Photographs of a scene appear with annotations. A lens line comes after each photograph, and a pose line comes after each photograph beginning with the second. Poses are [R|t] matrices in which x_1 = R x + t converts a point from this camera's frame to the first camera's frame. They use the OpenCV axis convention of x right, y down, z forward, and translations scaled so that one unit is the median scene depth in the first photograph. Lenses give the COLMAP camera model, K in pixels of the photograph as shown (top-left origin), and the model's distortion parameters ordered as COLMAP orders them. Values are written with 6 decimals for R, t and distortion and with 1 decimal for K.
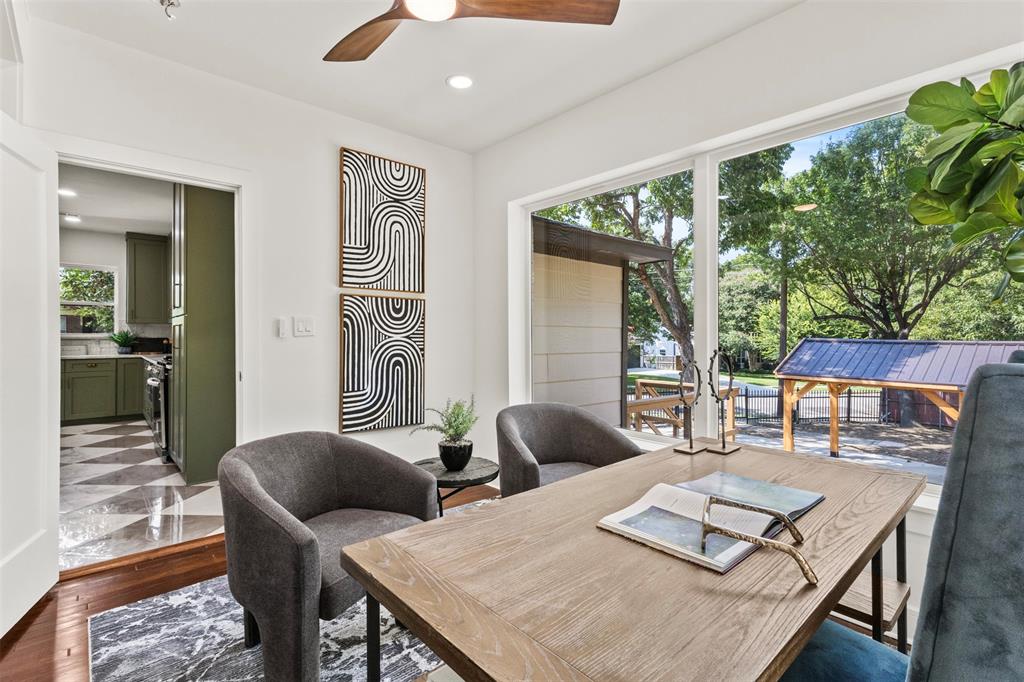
lens RADIAL K [[470.4, 0, 512.0], [0, 470.4, 341.0], [0, 0, 1]] dist [-0.002851, 0.000441]
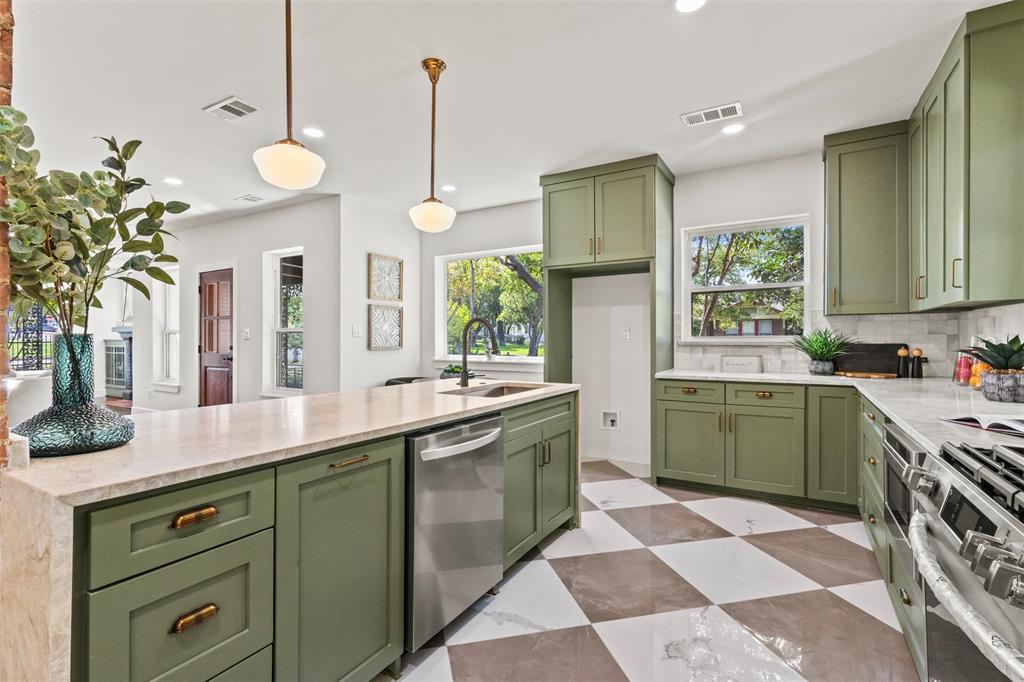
lens RADIAL K [[470.4, 0, 512.0], [0, 470.4, 341.0], [0, 0, 1]] dist [-0.002851, 0.000441]
pose [[0.294830, -0.001740, -0.955548, -0.427944], [-0.000815, 0.999998, -0.002072, -0.008468], [0.955549, 0.001389, 0.294828, 0.518374]]
